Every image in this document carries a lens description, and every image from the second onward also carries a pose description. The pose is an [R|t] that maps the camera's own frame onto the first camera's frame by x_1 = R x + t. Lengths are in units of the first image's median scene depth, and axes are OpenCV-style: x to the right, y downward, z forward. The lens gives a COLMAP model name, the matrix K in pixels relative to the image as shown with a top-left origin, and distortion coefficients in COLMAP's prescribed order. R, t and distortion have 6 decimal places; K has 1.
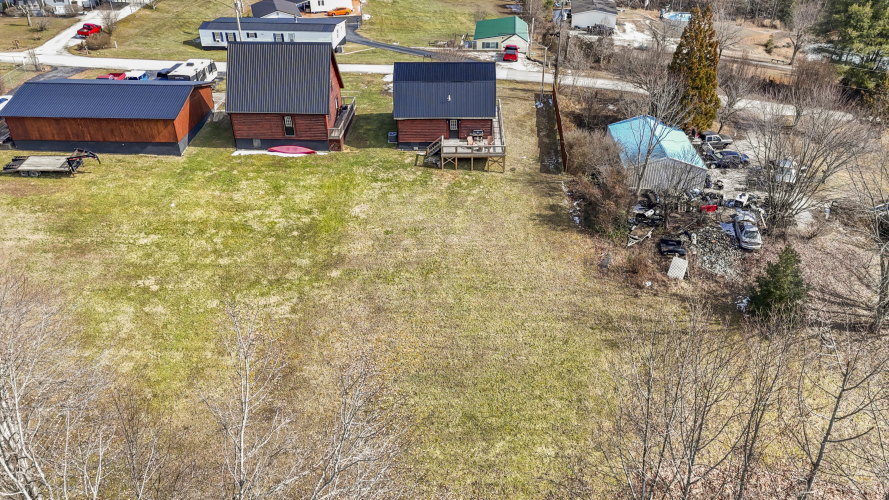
lens RADIAL K [[677.0, 0, 444.5], [0, 677.0, 250.0], [0, 0, 1]] dist [0.104824, -0.154926]
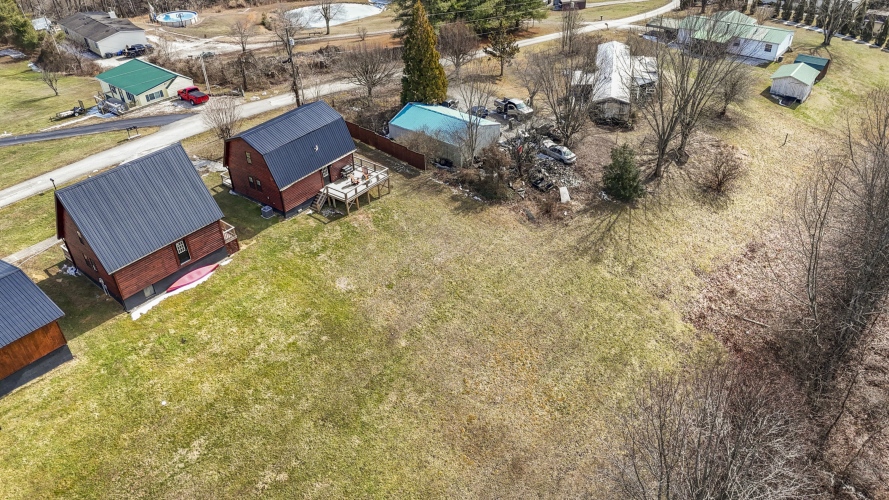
lens RADIAL K [[677.0, 0, 444.5], [0, 677.0, 250.0], [0, 0, 1]] dist [0.104824, -0.154926]
pose [[0.592158, -0.468373, 0.655726, -0.593683], [0.446635, 0.868074, 0.216713, -0.225384], [-0.670721, 0.164542, 0.723228, 0.188566]]
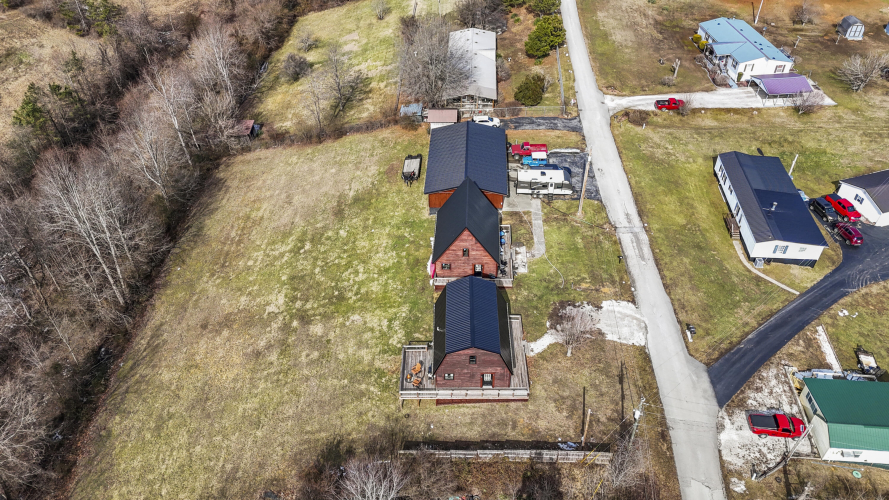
lens RADIAL K [[656.0, 0, 449.5], [0, 656.0, 249.2], [0, 0, 1]] dist [0.085148, -0.075957]
pose [[0.016174, 0.647283, -0.762078, 0.701158], [-0.518760, 0.657002, 0.547025, -0.867403], [0.854767, 0.386488, 0.346411, 0.609633]]
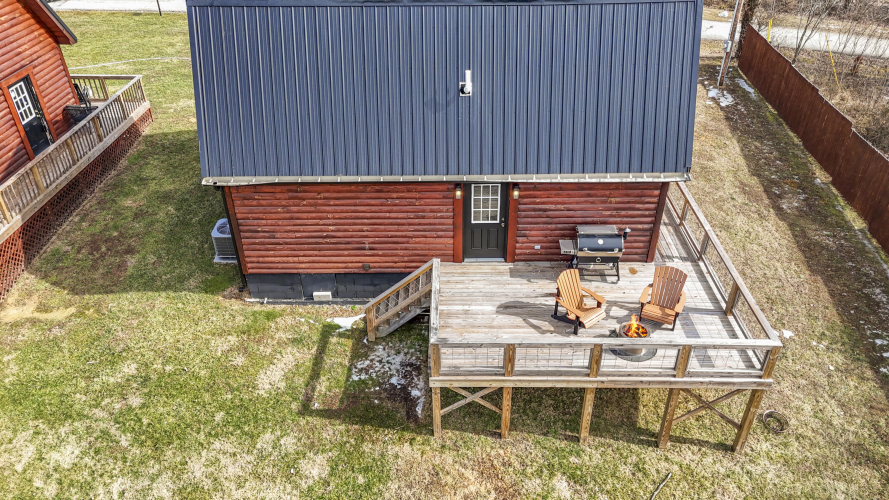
lens RADIAL K [[656.0, 0, 449.5], [0, 656.0, 249.2], [0, 0, 1]] dist [0.085148, -0.075957]
pose [[0.999776, -0.005053, 0.020565, -0.002802], [0.004176, 0.999090, 0.042454, -0.180952], [-0.020761, -0.042359, 0.998887, 0.797260]]
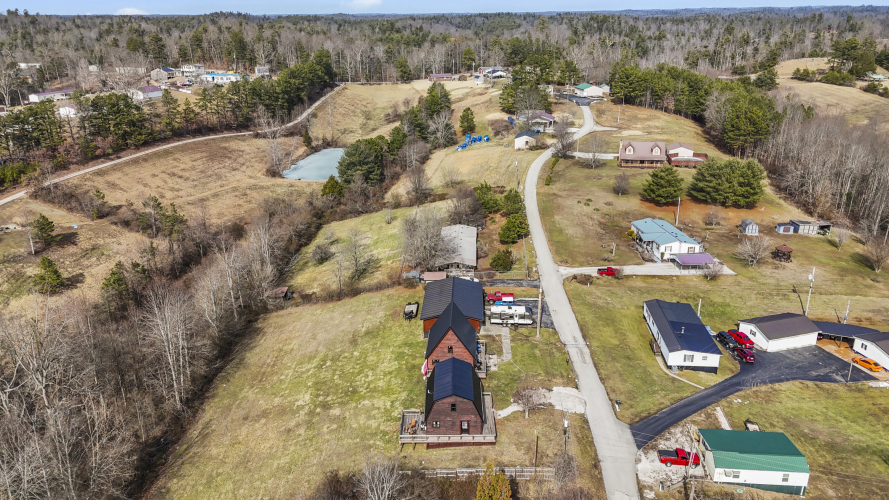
lens RADIAL K [[656.0, 0, 449.5], [0, 656.0, 249.2], [0, 0, 1]] dist [0.085148, -0.075957]
pose [[0.019569, 0.338434, -0.940787, 1.211988], [-0.520748, 0.806706, 0.279368, -0.875187], [0.853486, 0.484446, 0.192025, 0.619103]]
